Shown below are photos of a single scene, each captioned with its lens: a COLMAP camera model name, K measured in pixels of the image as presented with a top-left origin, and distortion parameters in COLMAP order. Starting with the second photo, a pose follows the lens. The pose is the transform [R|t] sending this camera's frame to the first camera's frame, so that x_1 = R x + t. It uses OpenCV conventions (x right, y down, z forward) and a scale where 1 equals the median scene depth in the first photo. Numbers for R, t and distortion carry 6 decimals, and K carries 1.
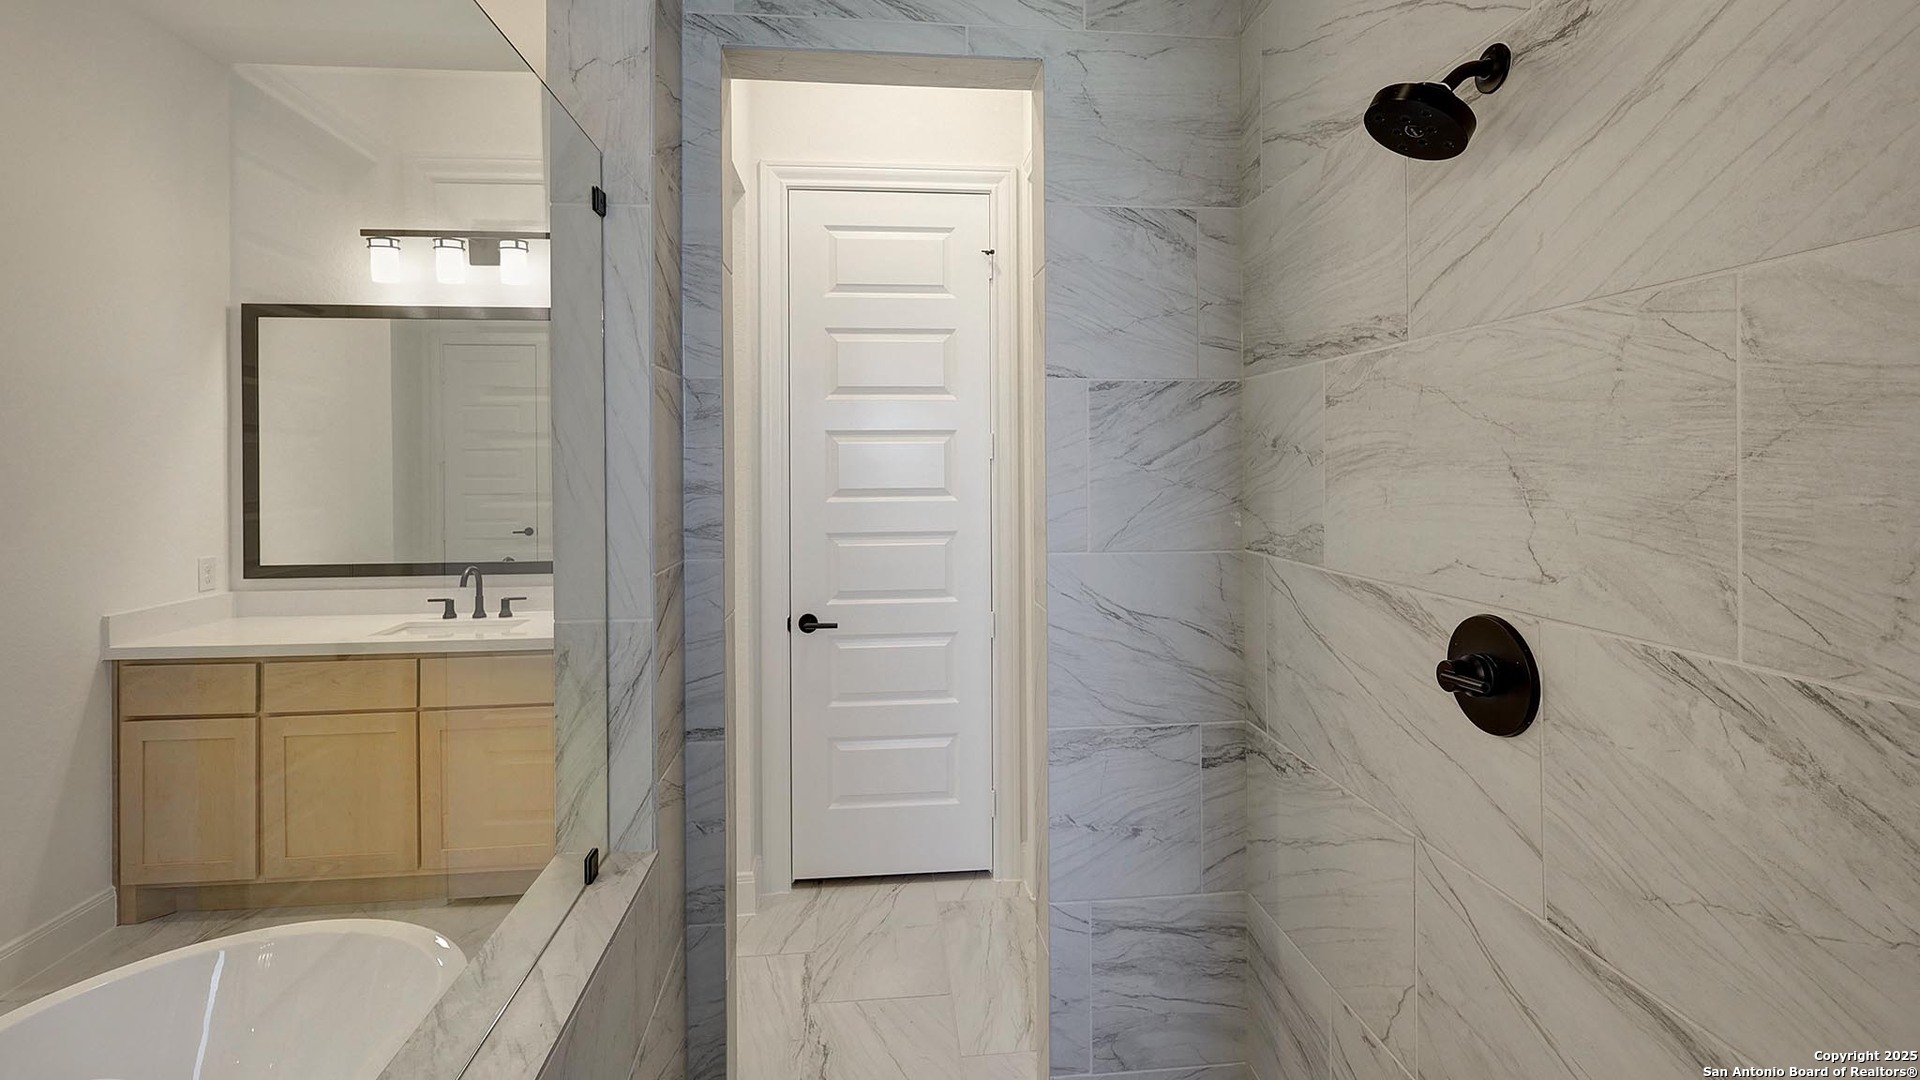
lens RADIAL K [[861.7, 0, 955.6], [0, 861.7, 476.9], [0, 0, 1]] dist [-0.001155, -0.000190]
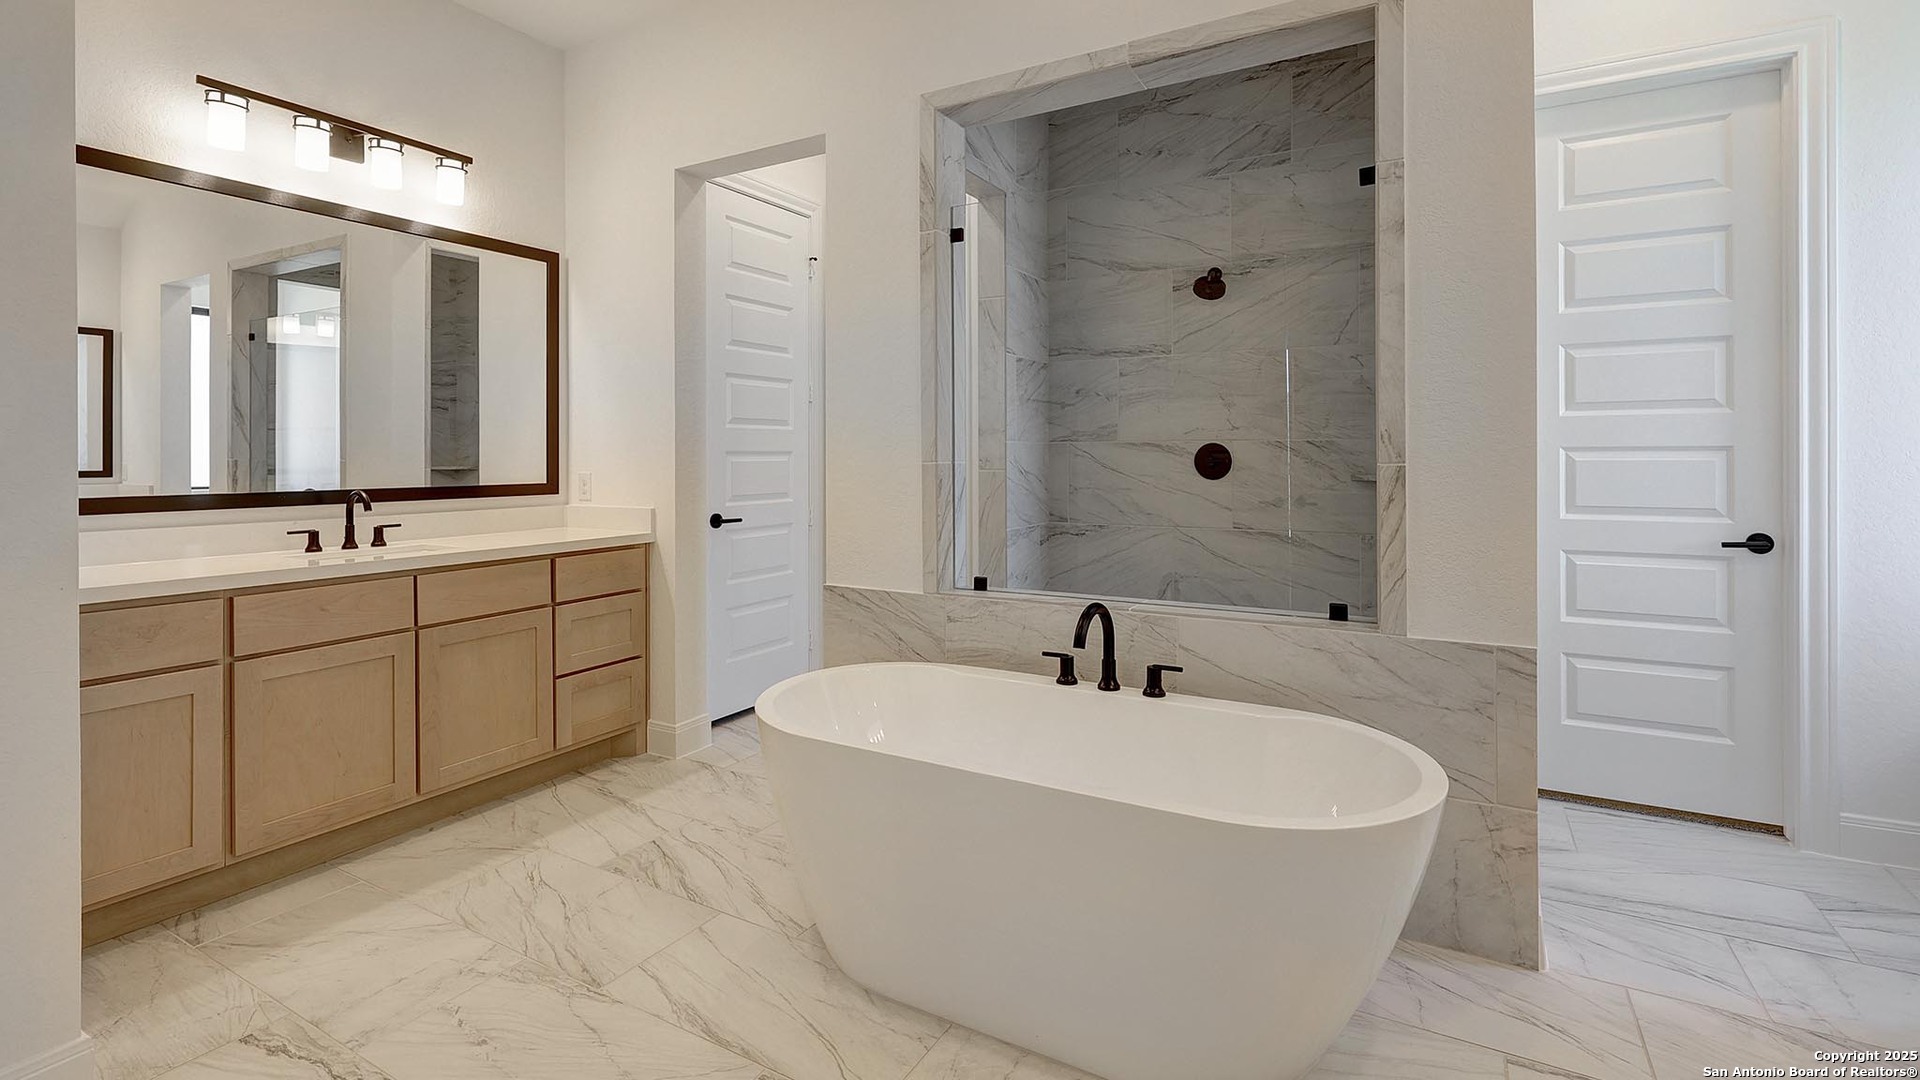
lens RADIAL K [[861.7, 0, 955.6], [0, 861.7, 476.9], [0, 0, 1]] dist [-0.001155, -0.000190]
pose [[0.588009, -0.016344, 0.808689, -1.565206], [0.011523, 0.999864, 0.011829, 0.145547], [-0.808772, 0.002363, 0.588117, -0.075214]]
